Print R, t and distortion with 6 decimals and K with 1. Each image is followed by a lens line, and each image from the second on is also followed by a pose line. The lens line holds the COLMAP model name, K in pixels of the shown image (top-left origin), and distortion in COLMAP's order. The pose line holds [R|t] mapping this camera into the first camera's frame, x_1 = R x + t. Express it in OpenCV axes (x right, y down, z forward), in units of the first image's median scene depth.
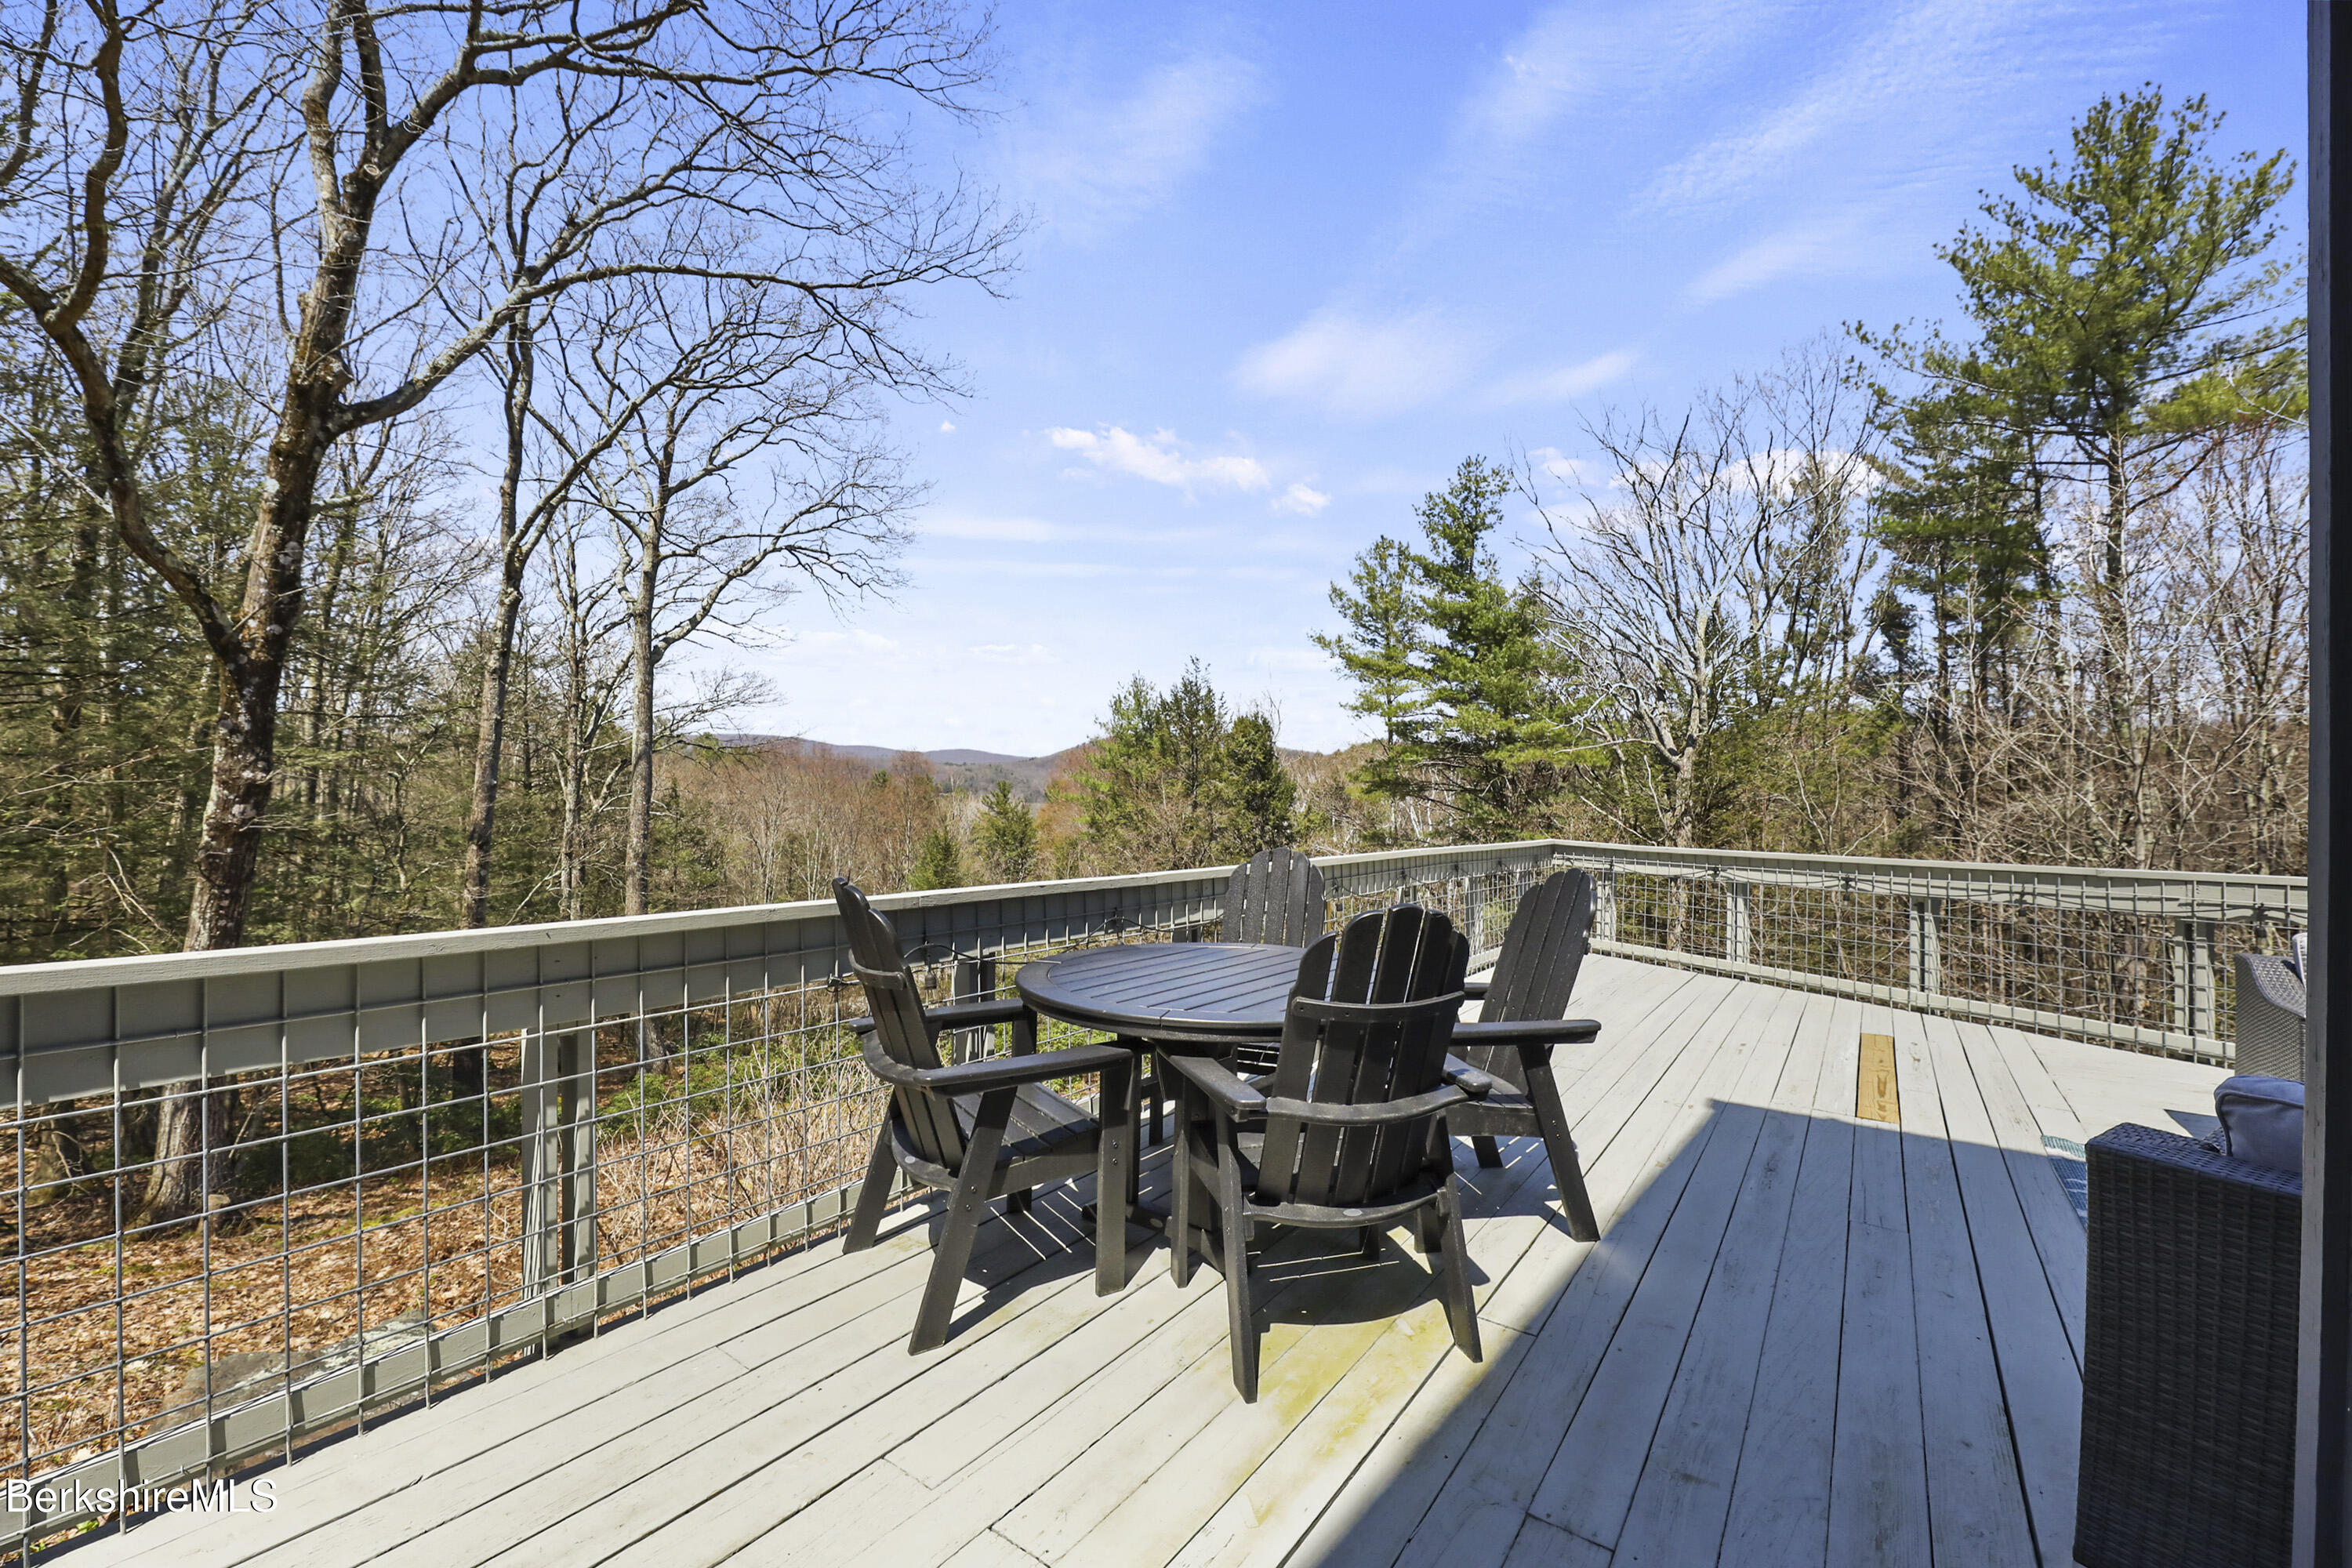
lens RADIAL K [[964.2, 0, 1171.5], [0, 964.2, 801.1], [0, 0, 1]] dist [-0.002151, -0.000752]
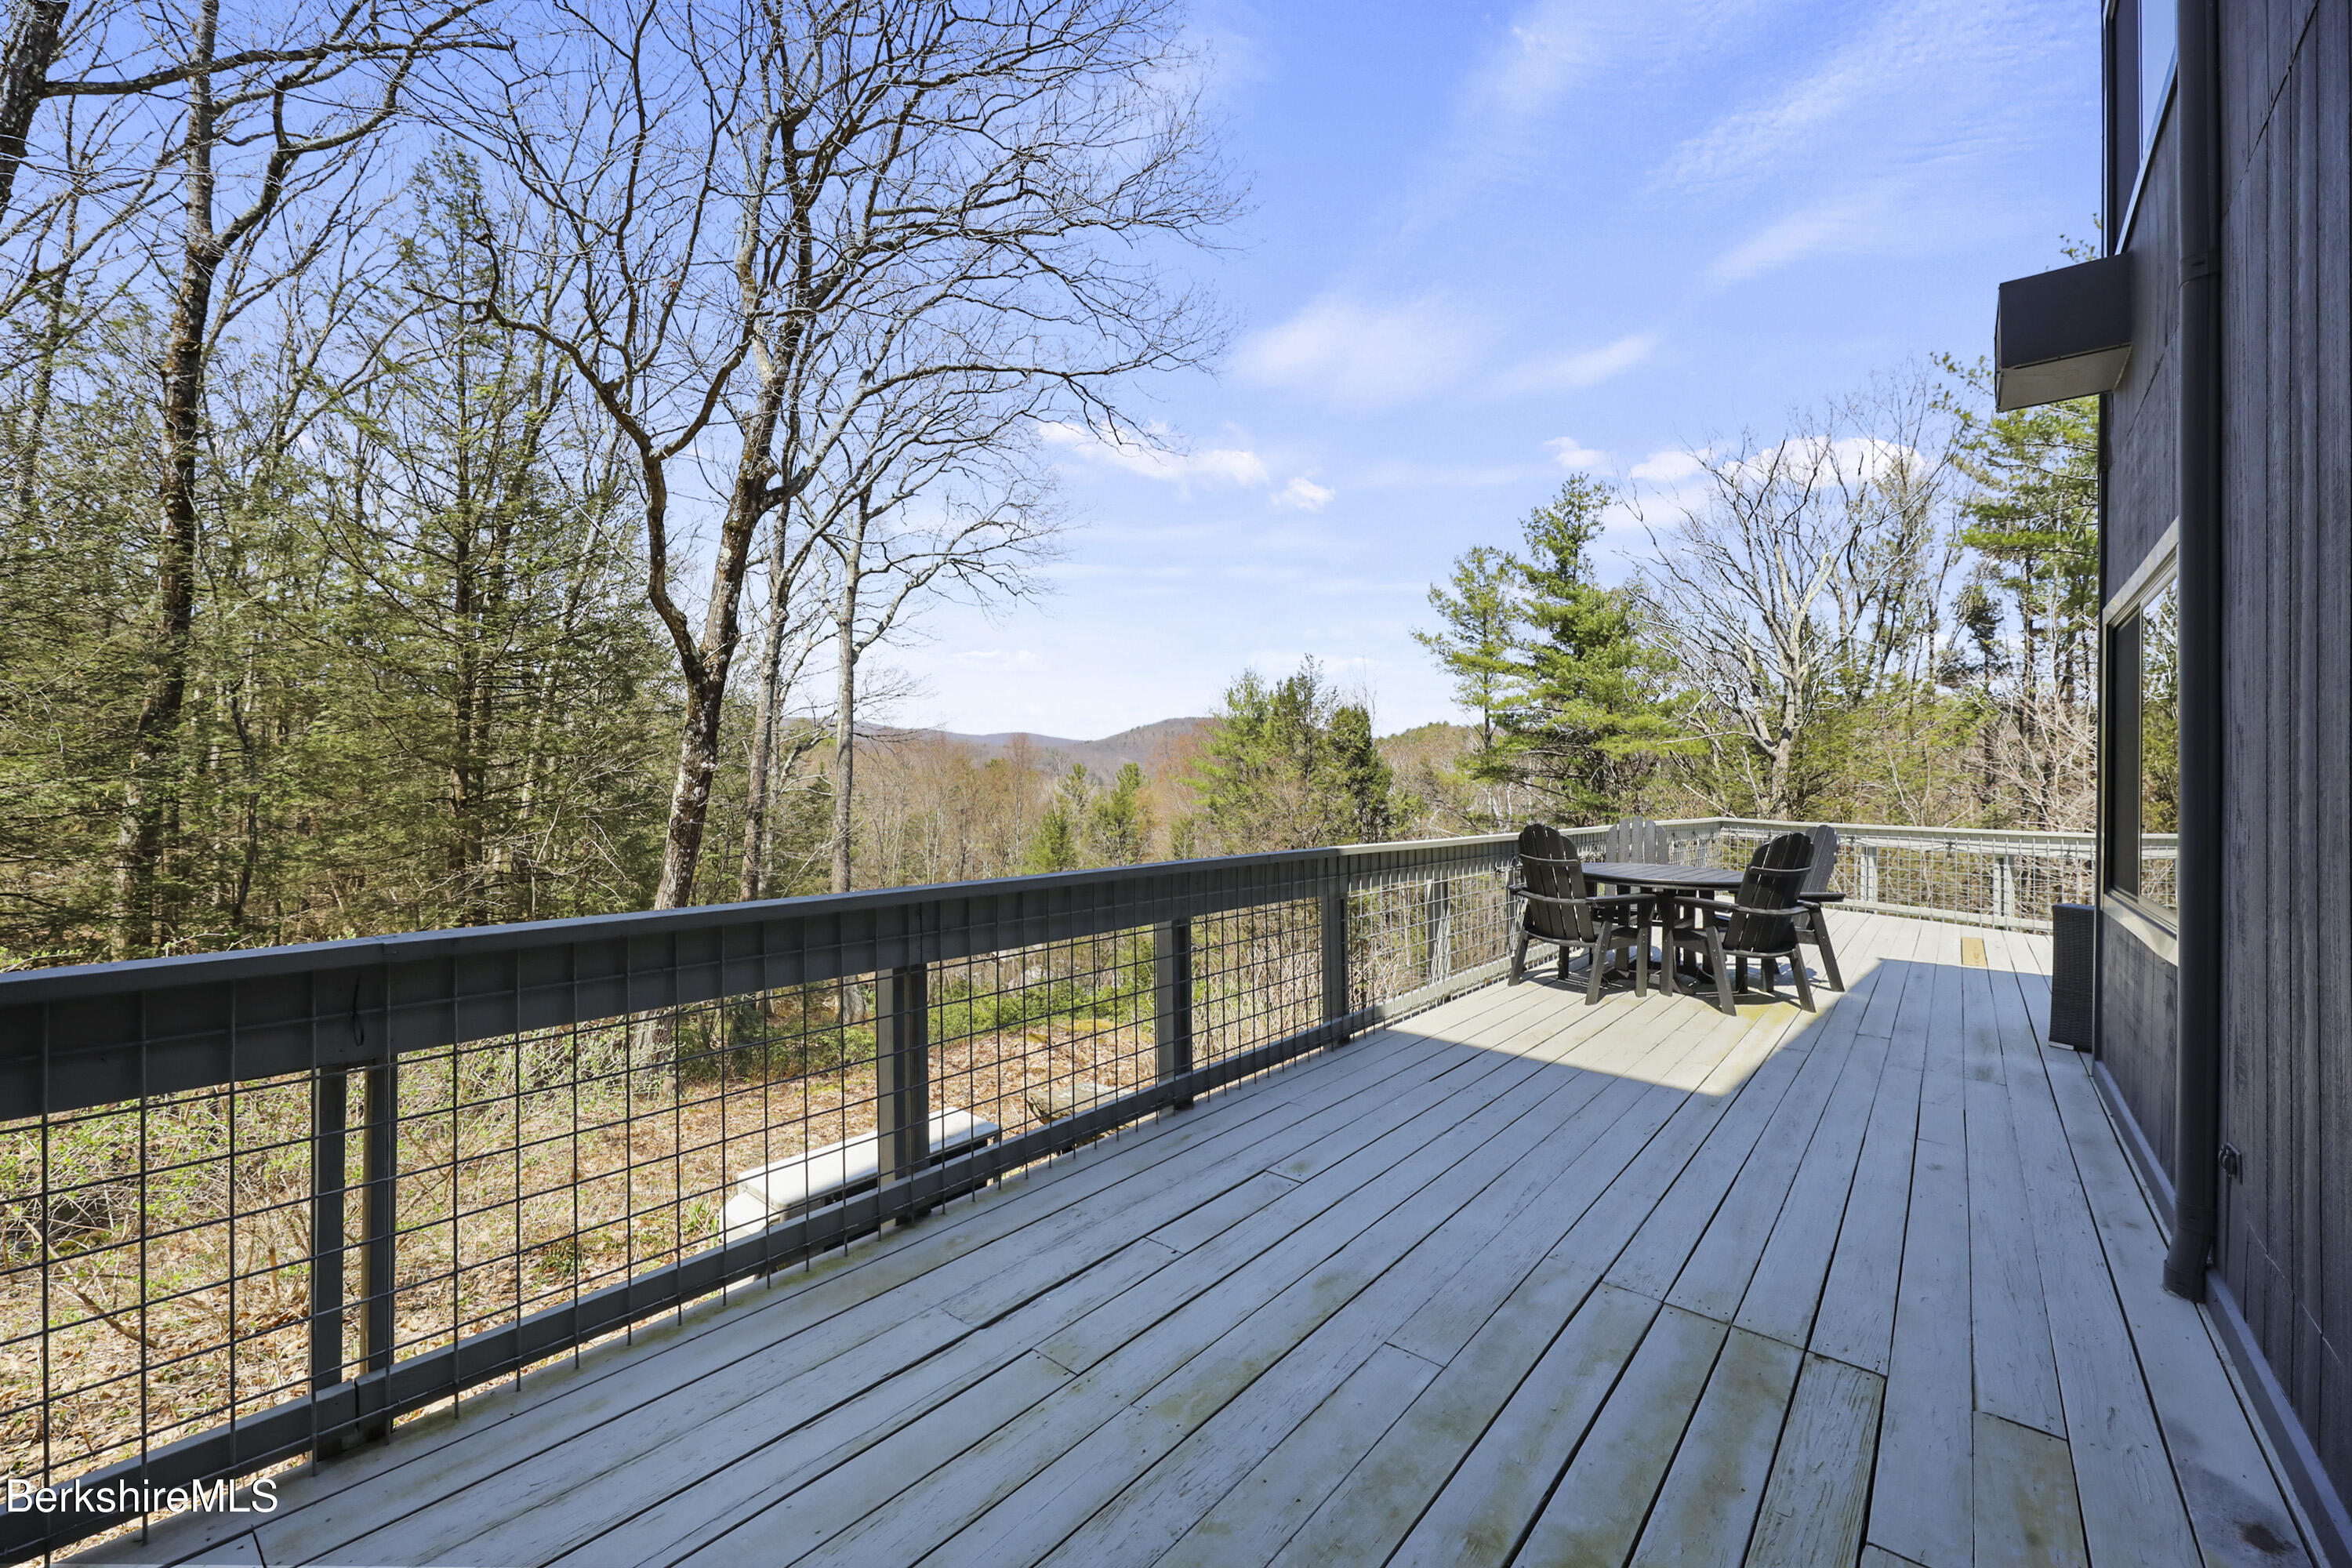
lens RADIAL K [[950.8, 0, 1162.2], [0, 950.8, 777.5], [0, 0, 1]] dist [-0.001487, -0.000315]
pose [[0.997759, 0.003677, -0.066811, -0.085421], [-0.004148, 0.999968, -0.006909, -0.001221], [0.066783, 0.007170, 0.997742, -0.112598]]
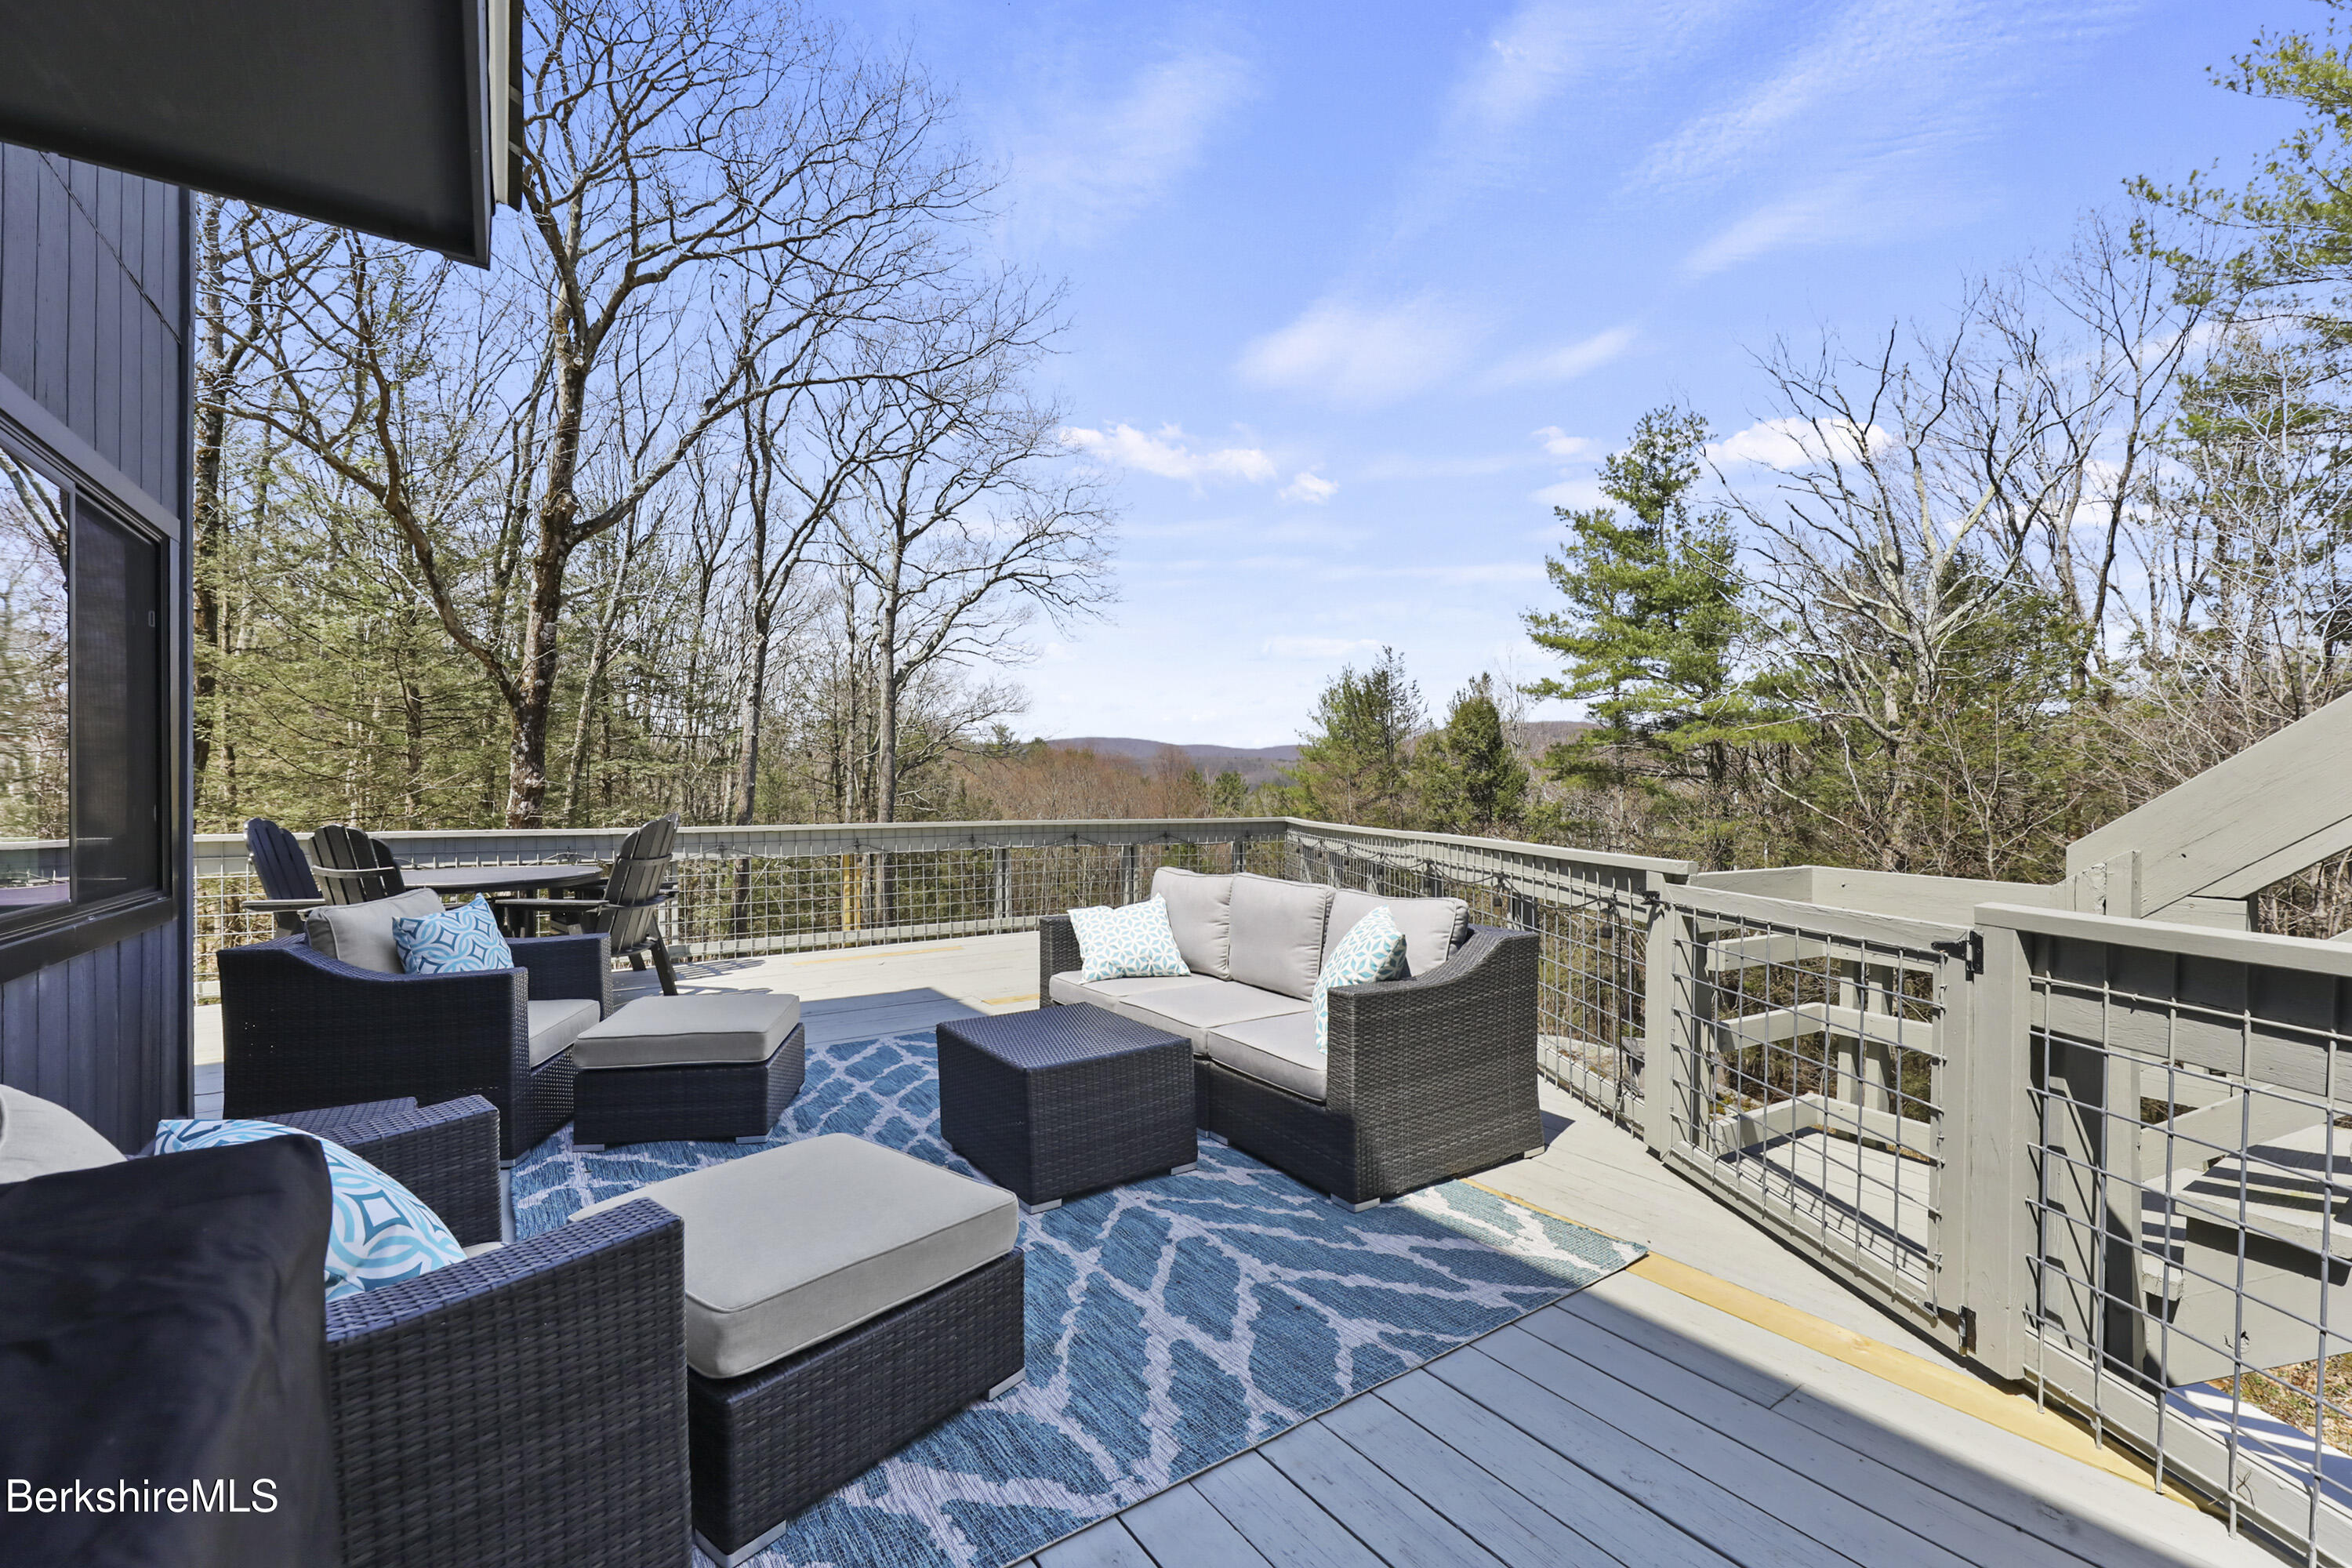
lens RADIAL K [[975.2, 0, 1157.8], [0, 975.2, 800.3], [0, 0, 1]] dist [-0.002082, -0.000425]
pose [[0.938801, -0.011944, -0.344253, 0.178672], [0.013115, 0.999913, 0.001073, 0.004836], [0.344210, -0.005523, 0.938876, -0.029589]]
